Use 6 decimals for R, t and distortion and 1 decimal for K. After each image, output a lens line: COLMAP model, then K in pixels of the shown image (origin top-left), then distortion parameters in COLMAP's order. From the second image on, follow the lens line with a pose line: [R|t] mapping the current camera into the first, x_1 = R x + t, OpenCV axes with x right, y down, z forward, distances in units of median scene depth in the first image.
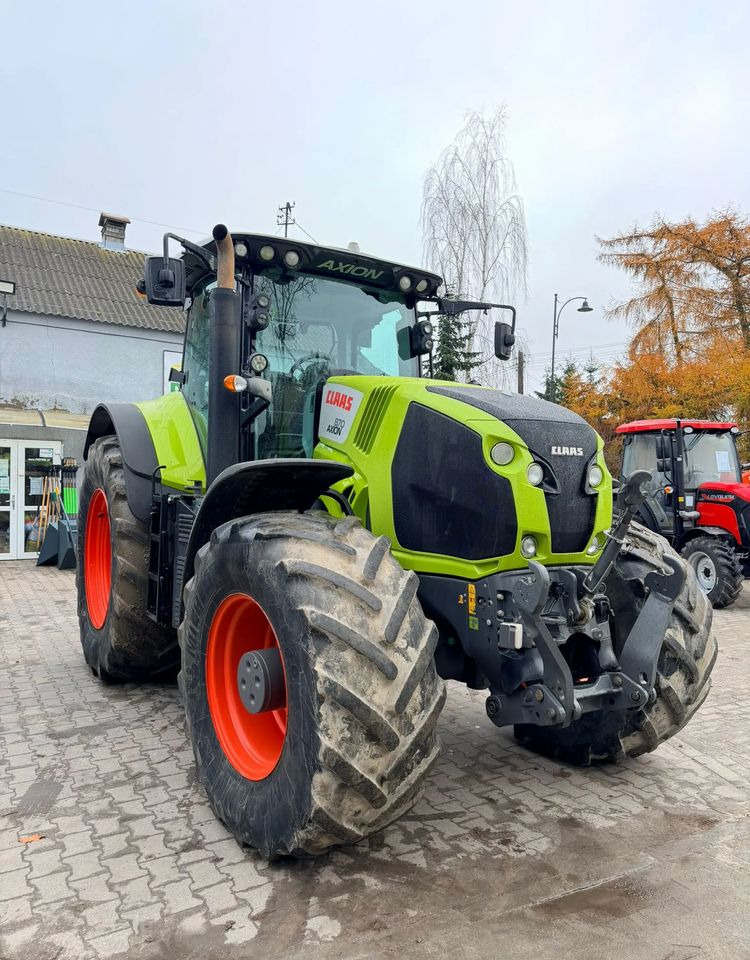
lens RADIAL K [[693.8, 0, 376.7], [0, 693.8, 495.3], [0, 0, 1]] dist [-0.004418, -0.003909]
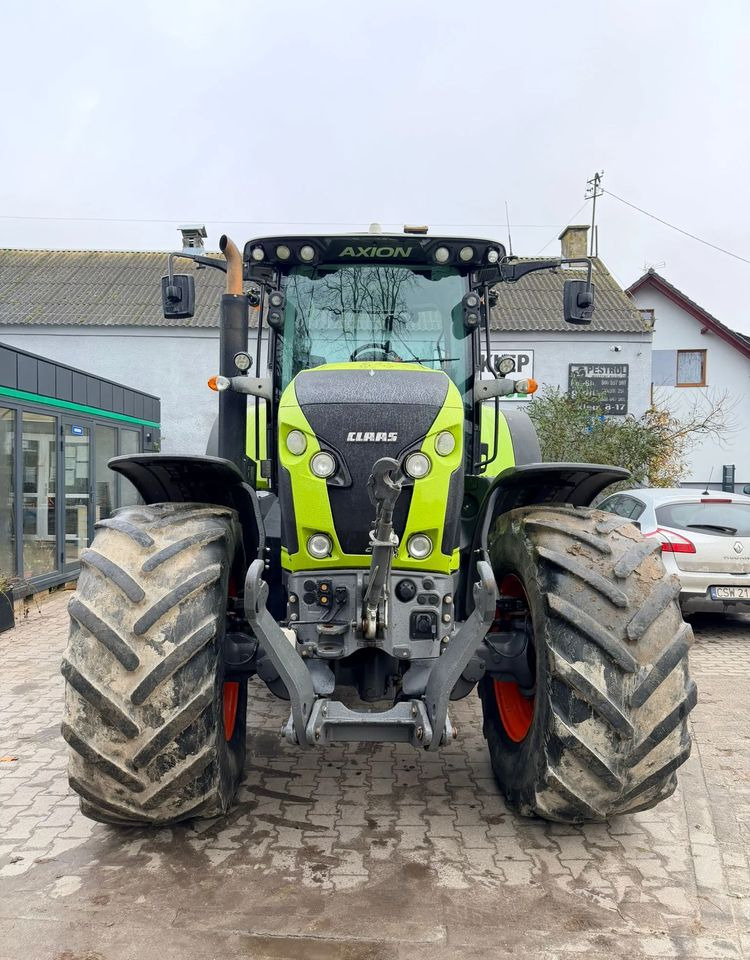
lens RADIAL K [[690.3, 0, 370.2], [0, 690.3, 513.1], [0, 0, 1]] dist [-0.006283, -0.003729]
pose [[0.852013, 0.014876, -0.523308, 0.684568], [0.004219, 0.999369, 0.035277, -0.000130], [0.523503, -0.032264, 0.851413, 0.263202]]
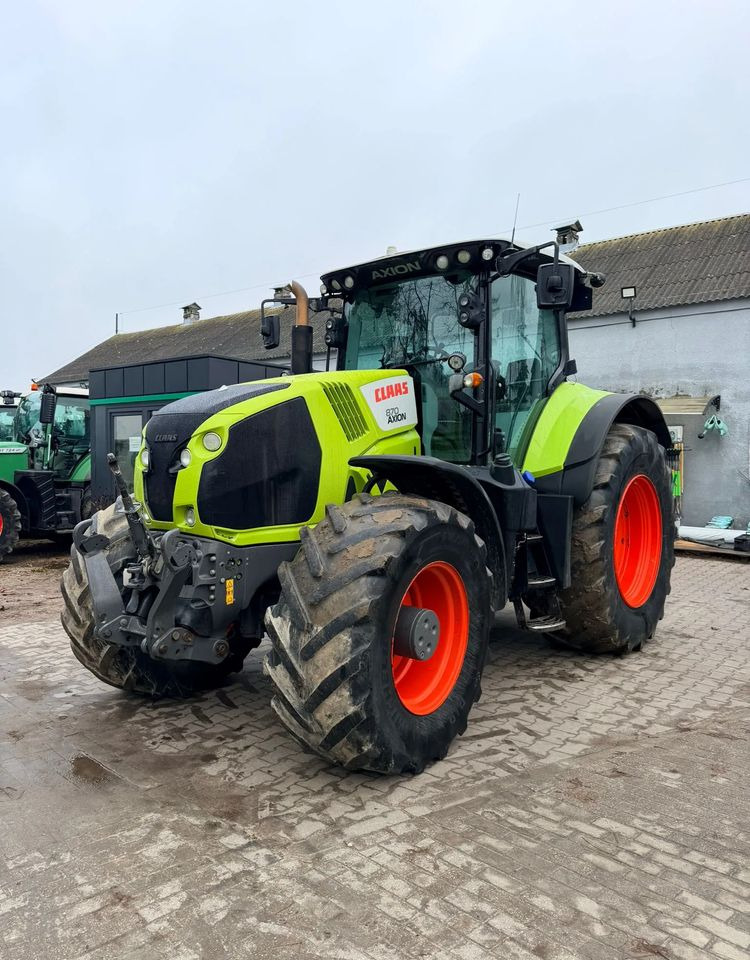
lens RADIAL K [[693.8, 0, 376.7], [0, 693.8, 495.3], [0, 0, 1]] dist [-0.004418, -0.003909]
pose [[0.332104, 0.023054, -0.942961, 1.487331], [-0.001310, 0.999712, 0.023980, 0.005577], [0.943242, -0.006729, 0.332038, 0.903463]]
